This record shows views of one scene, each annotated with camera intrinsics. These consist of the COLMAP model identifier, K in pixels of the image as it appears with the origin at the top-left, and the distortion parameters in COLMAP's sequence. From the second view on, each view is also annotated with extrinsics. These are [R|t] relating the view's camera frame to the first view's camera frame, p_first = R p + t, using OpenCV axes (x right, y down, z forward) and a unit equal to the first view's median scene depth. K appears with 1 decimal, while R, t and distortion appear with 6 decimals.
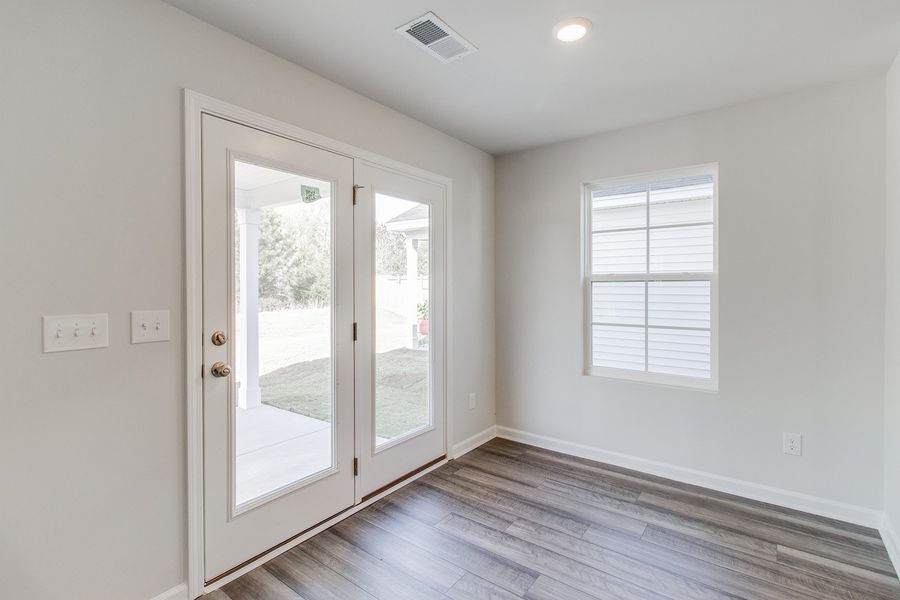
lens RADIAL K [[416.9, 0, 475.5], [0, 416.9, 288.1], [0, 0, 1]] dist [0.002931, 0.000307]
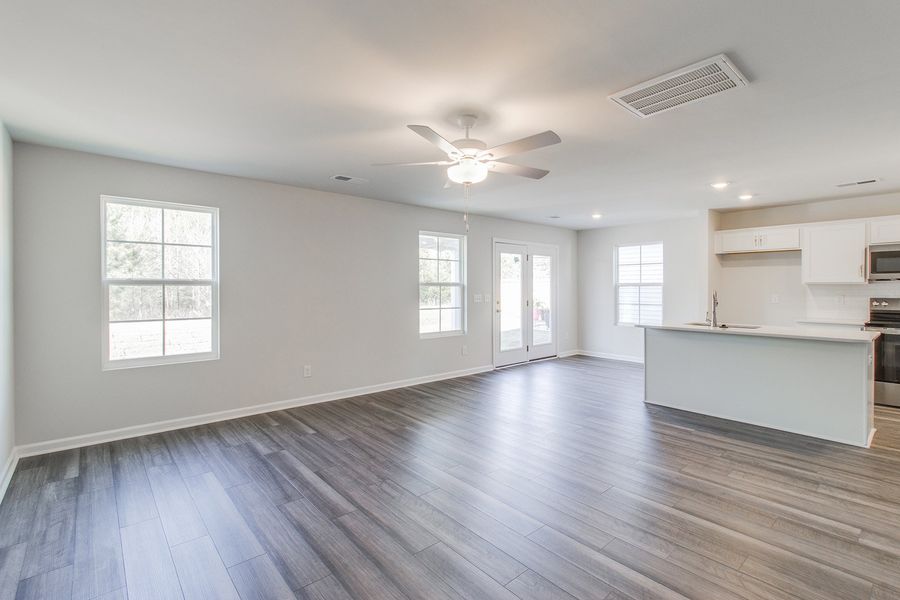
lens RADIAL K [[416.9, 0, 482.6], [0, 416.9, 291.3], [0, 0, 1]] dist [0.002931, 0.000307]
pose [[0.979552, 0.000875, -0.201189, -0.002538], [-0.000099, 0.999993, 0.003867, 0.004445], [0.201190, -0.003768, 0.979545, -1.489669]]
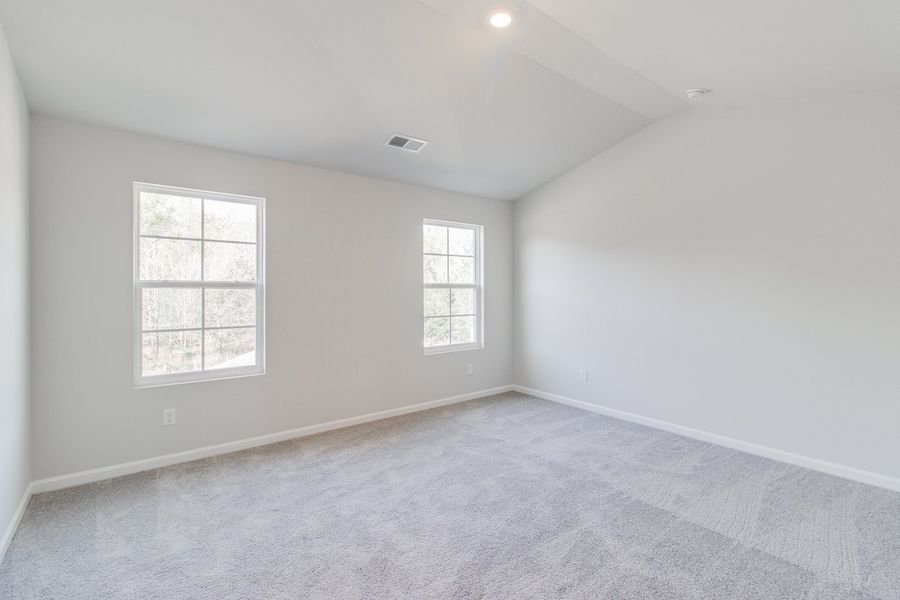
lens RADIAL K [[646.8, 0, 453.4], [0, 646.8, 292.0], [0, 0, 1]] dist [0.034922, -0.002985]
pose [[0.997527, -0.003458, -0.070198, -0.408786], [0.003365, 0.999993, -0.001446, 0.005393], [0.070202, 0.001206, 0.997532, -2.038903]]
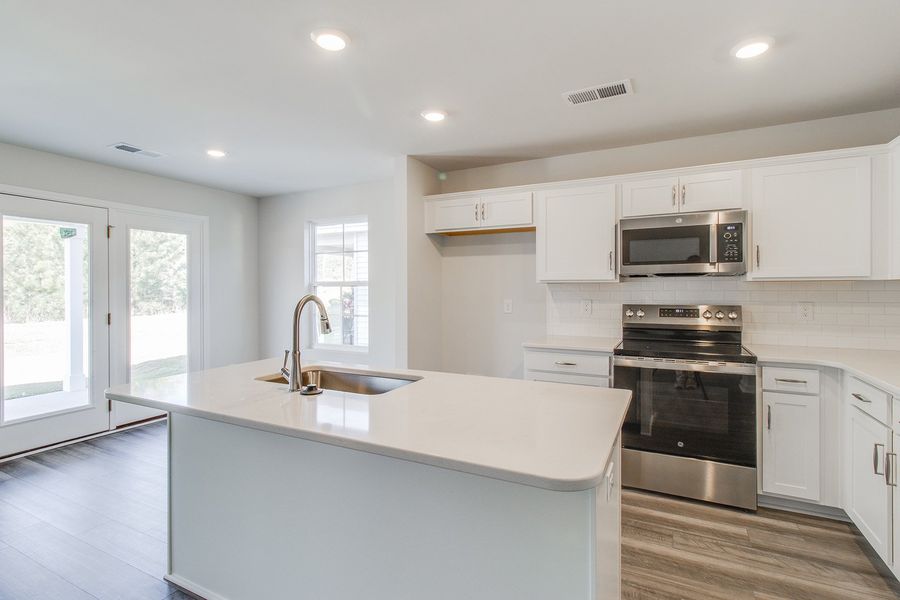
lens RADIAL K [[416.9, 0, 475.5], [0, 416.9, 290.0], [0, 0, 1]] dist [0.002931, 0.000307]
pose [[0.985329, -0.002478, 0.170647, 0.591847], [0.002804, 0.999995, -0.001671, 0.001459], [-0.170642, 0.002125, 0.985331, -0.578811]]
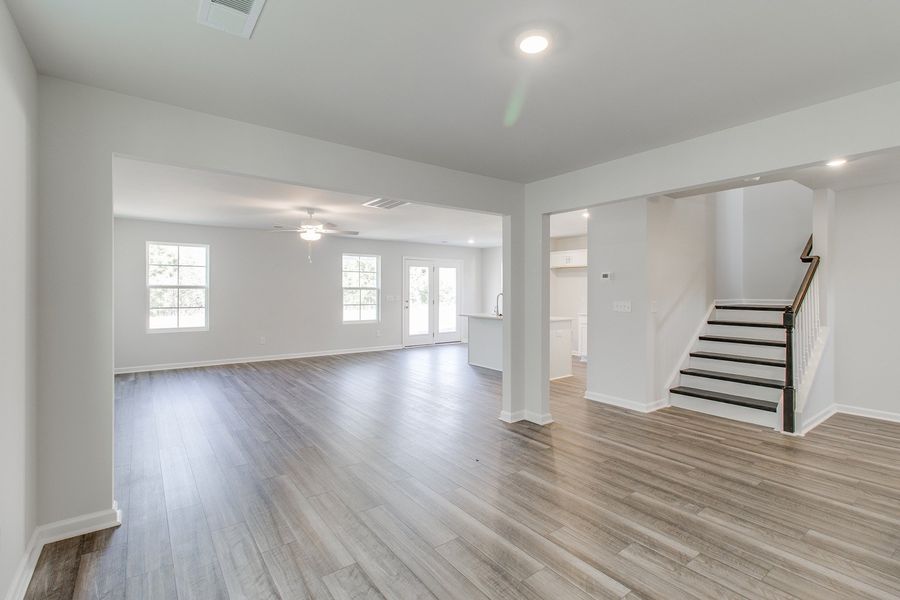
lens RADIAL K [[416.9, 0, 479.0], [0, 416.9, 293.2], [0, 0, 1]] dist [0.002931, 0.000307]
pose [[0.962961, 0.004292, -0.269607, 0.952601], [-0.004549, 0.999990, -0.000328, 0.009230], [0.269603, 0.001543, 0.962970, -2.169333]]
